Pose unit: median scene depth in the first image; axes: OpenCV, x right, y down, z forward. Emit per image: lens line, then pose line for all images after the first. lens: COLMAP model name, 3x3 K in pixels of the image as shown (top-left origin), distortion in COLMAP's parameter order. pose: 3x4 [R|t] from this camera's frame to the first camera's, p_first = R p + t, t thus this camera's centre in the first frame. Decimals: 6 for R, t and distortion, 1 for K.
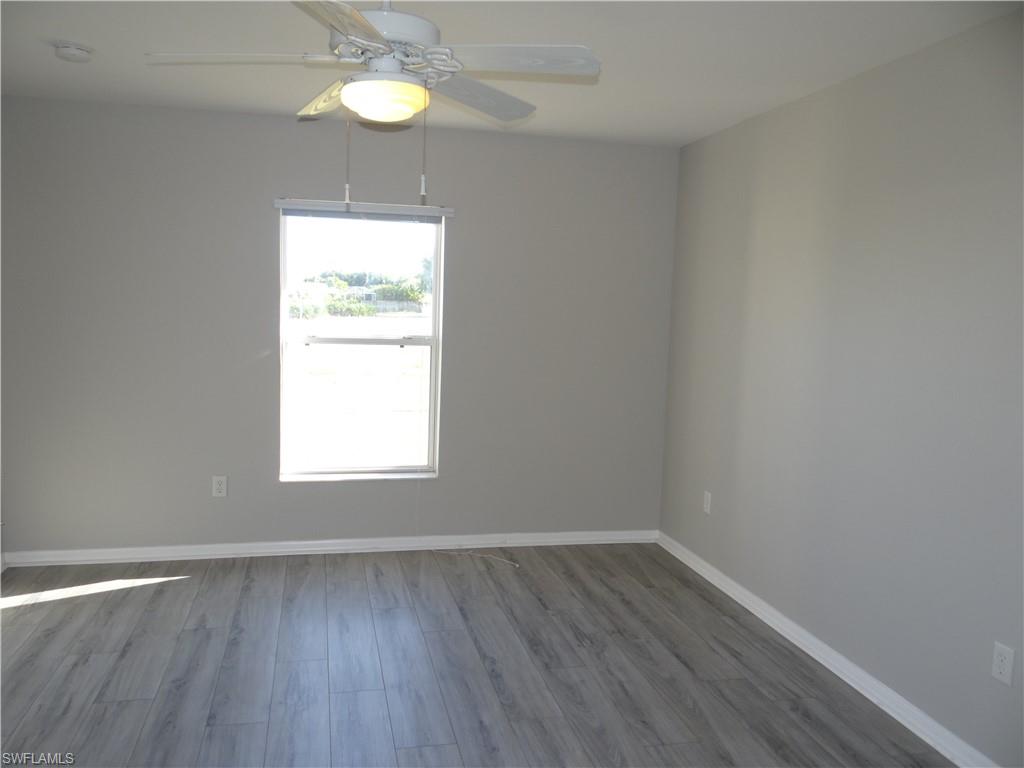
lens RADIAL K [[806.8, 0, 513.8], [0, 806.8, 384.0], [0, 0, 1]] dist [0.000777, -0.009678]
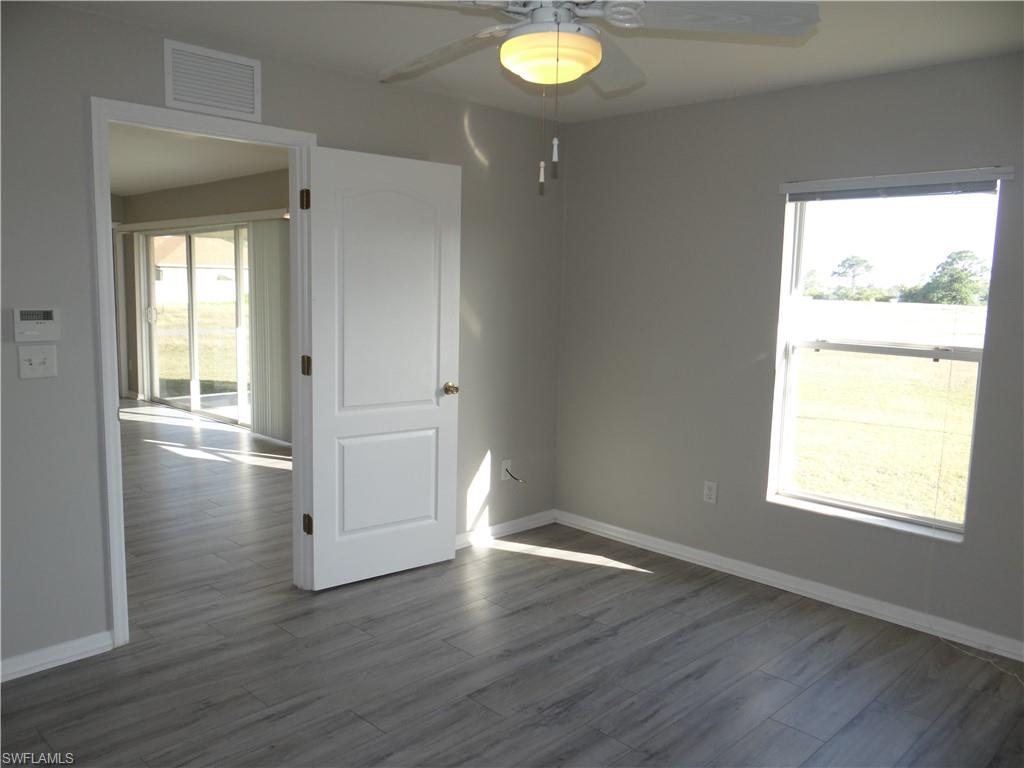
lens RADIAL K [[806.8, 0, 501.6], [0, 806.8, 390.7], [0, 0, 1]] dist [0.000777, -0.009678]
pose [[0.535657, 0.097277, -0.838814, 0.295572], [-0.097554, 0.993820, 0.052956, -0.019432], [0.838782, 0.053464, 0.541836, 0.268004]]
